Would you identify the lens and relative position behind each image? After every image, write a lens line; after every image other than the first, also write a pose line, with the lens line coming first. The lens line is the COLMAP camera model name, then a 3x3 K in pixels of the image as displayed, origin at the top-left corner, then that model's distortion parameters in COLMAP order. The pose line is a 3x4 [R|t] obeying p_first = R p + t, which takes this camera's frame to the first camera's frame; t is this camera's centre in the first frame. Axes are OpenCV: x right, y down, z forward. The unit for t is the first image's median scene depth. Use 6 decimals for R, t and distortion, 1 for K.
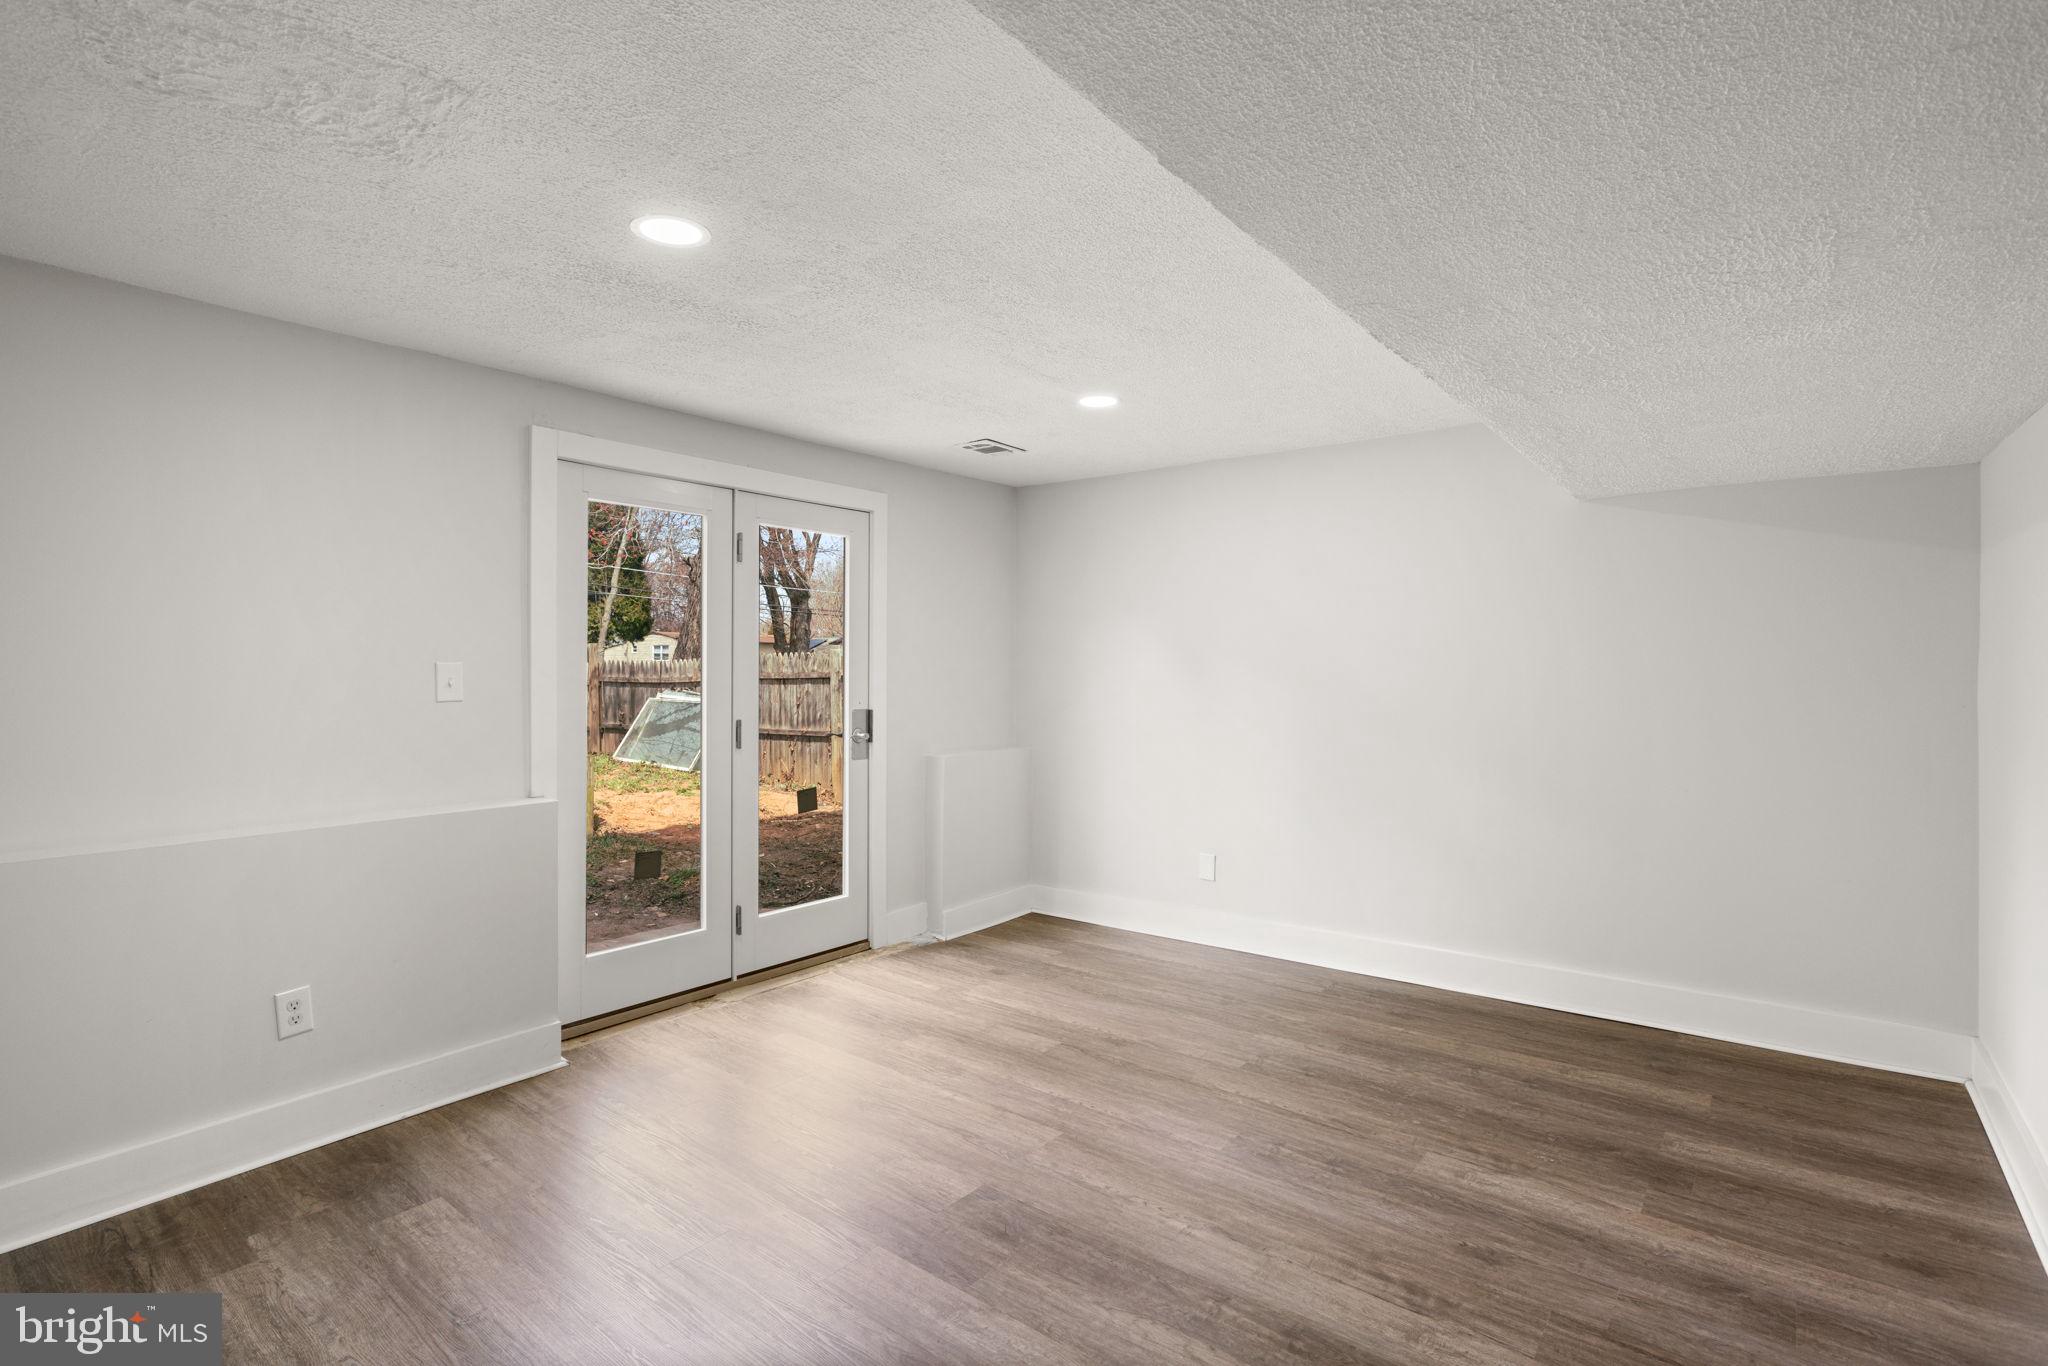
lens RADIAL K [[983.3, 0, 1022.3], [0, 983.3, 677.4], [0, 0, 1]] dist [-0.021234, 0.005121]
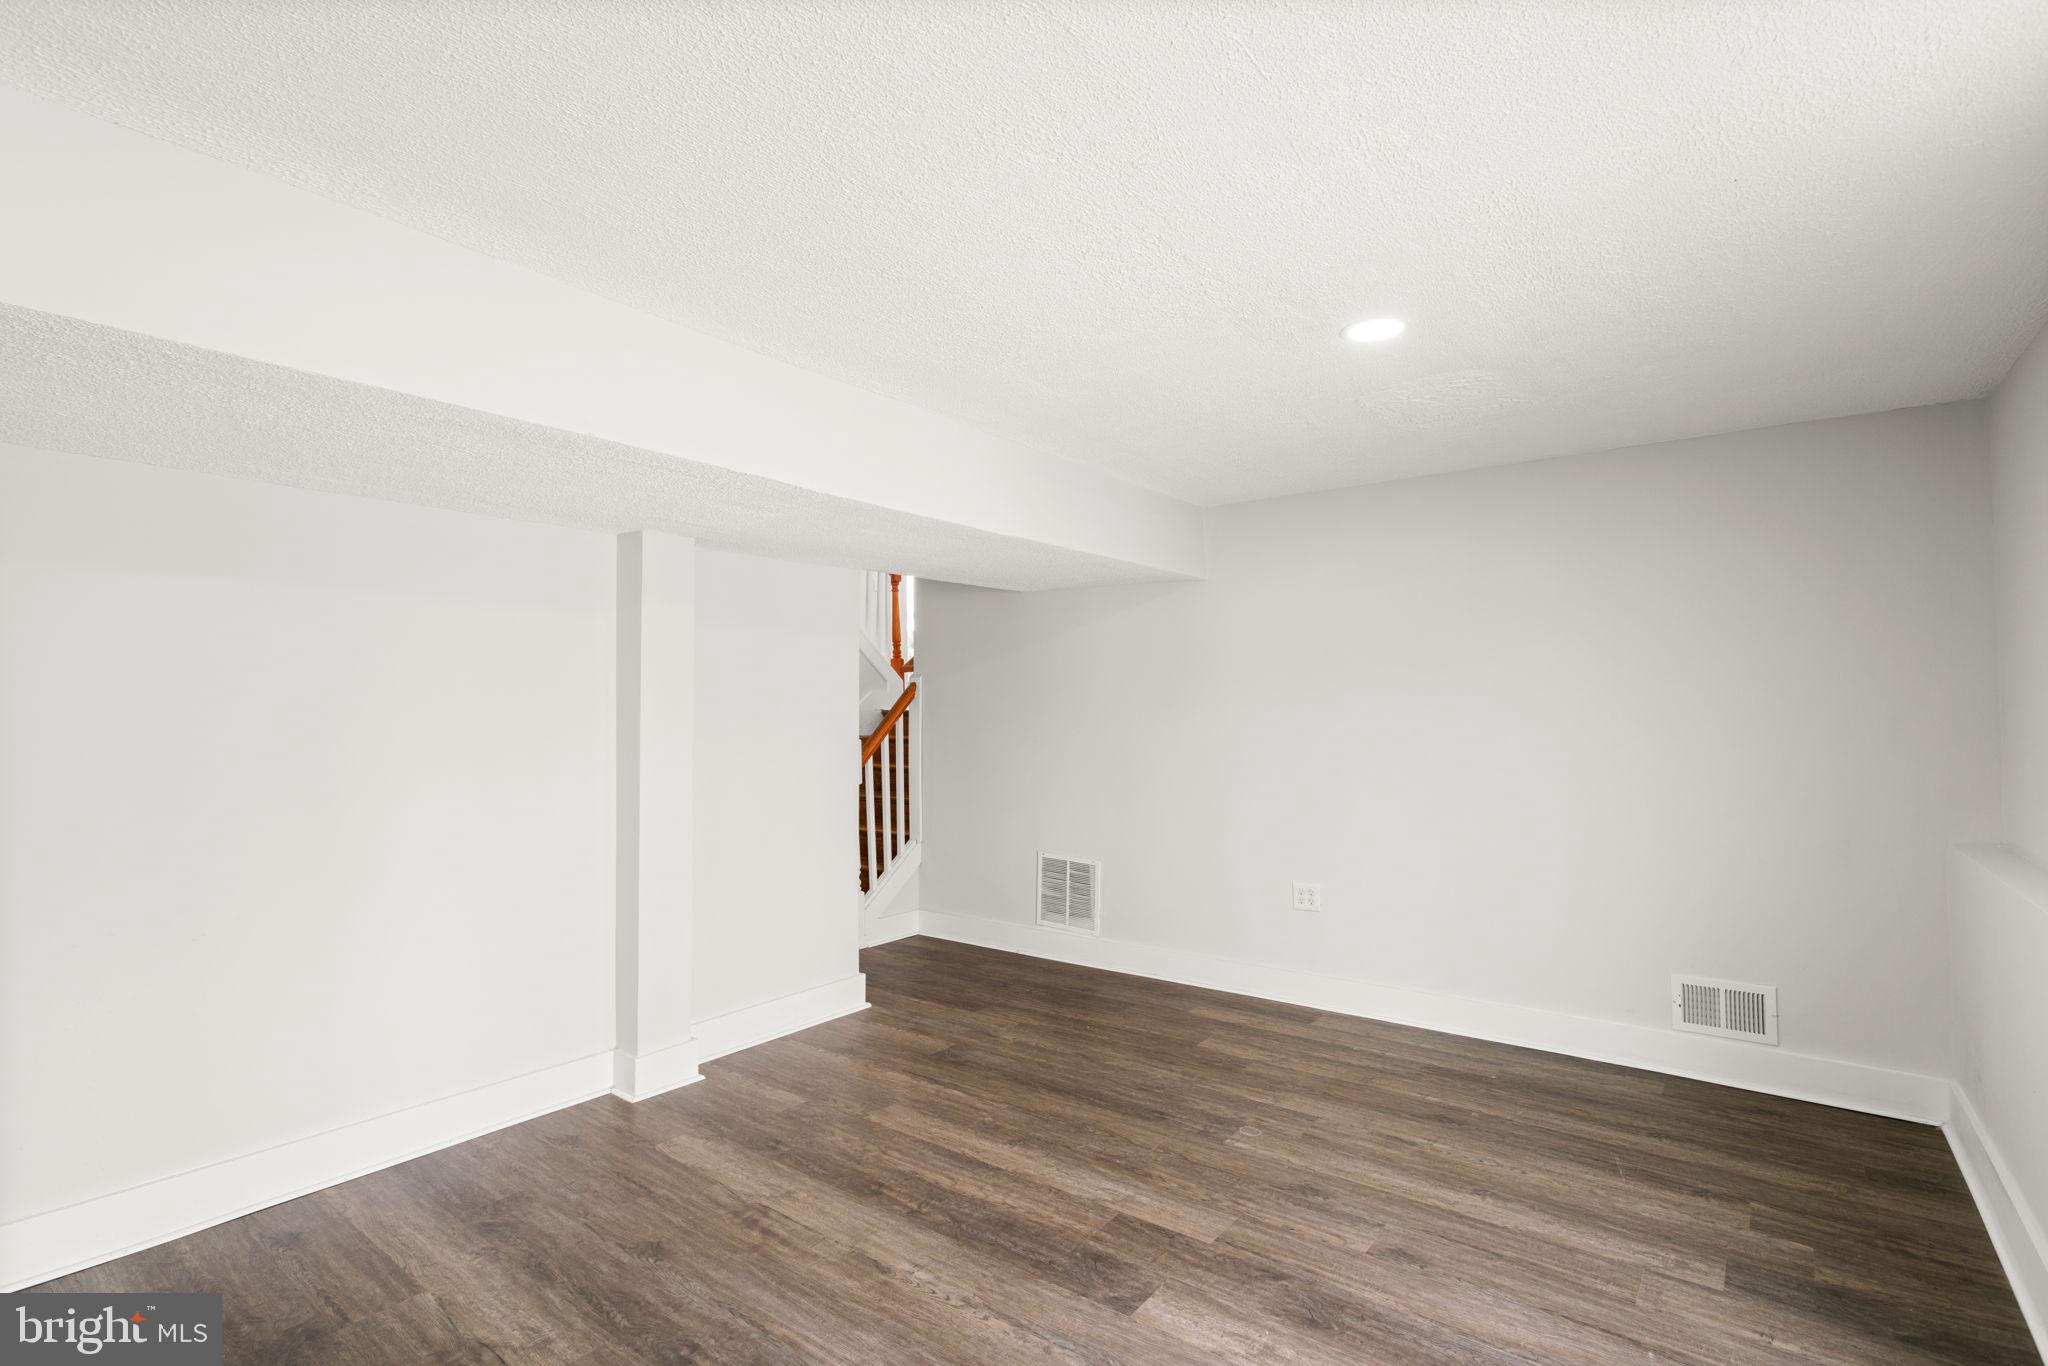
lens RADIAL K [[983.3, 0, 1024.4], [0, 983.3, 690.6], [0, 0, 1]] dist [-0.021234, 0.005121]
pose [[-0.999919, 0.003752, -0.012149, 0.068393], [0.003807, 0.999983, -0.004449, -0.026531], [0.012132, -0.004495, -0.999916, 2.066240]]
